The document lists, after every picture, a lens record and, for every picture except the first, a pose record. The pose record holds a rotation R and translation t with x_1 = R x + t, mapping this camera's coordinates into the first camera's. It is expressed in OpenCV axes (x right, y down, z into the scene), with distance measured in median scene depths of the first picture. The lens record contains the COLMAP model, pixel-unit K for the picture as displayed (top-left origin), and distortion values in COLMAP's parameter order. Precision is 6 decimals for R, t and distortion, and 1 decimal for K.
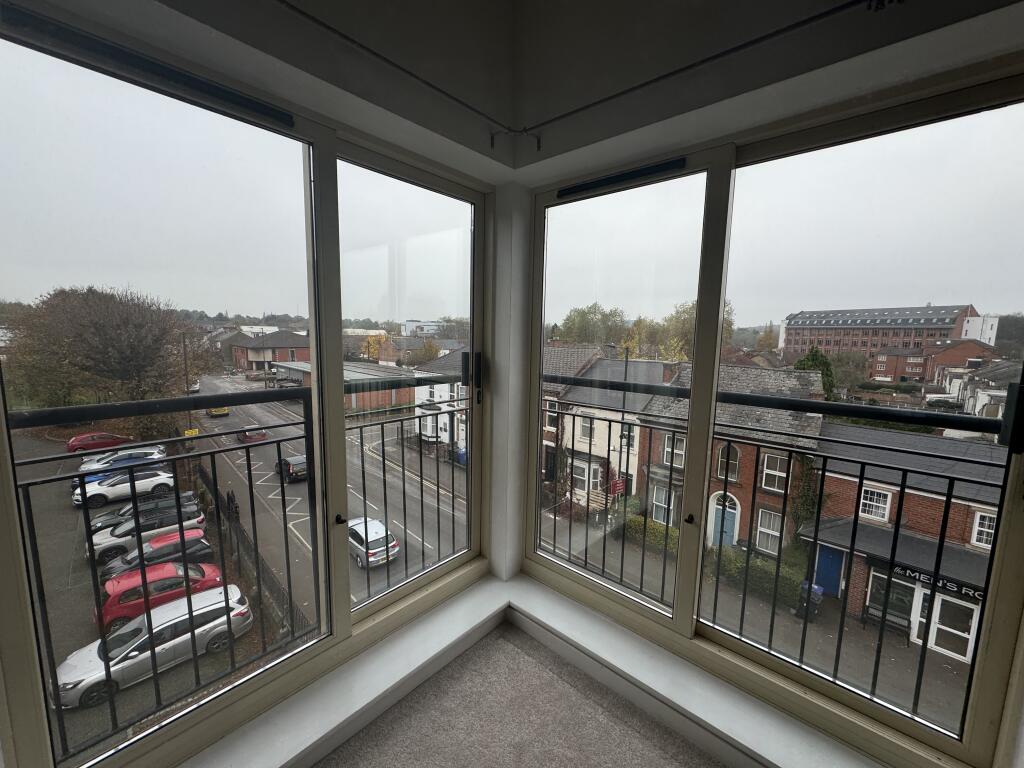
lens RADIAL K [[406.3, 0, 512.0], [0, 406.3, 384.0], [0, 0, 1]] dist [0.000177, -0.000006]
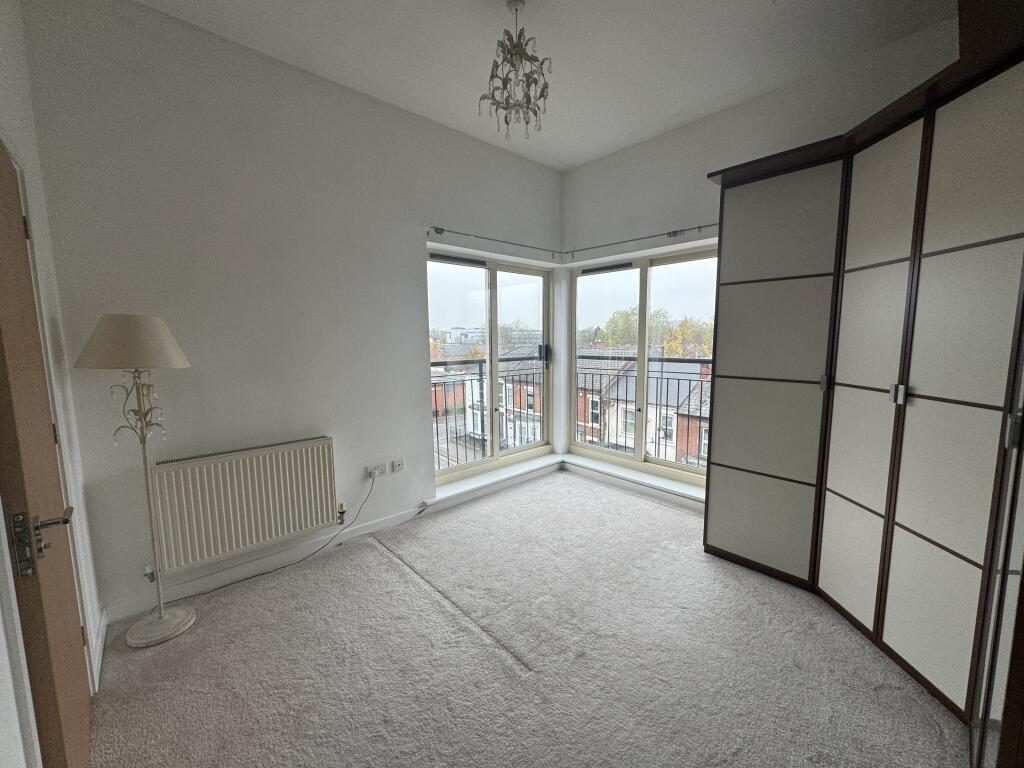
lens RADIAL K [[406.3, 0, 512.0], [0, 406.3, 384.0], [0, 0, 1]] dist [0.000177, -0.000006]
pose [[0.994172, -0.017368, -0.106394, -0.035694], [0.016089, 0.999788, -0.012866, 0.143599], [0.106594, 0.011080, 0.994241, -1.069678]]
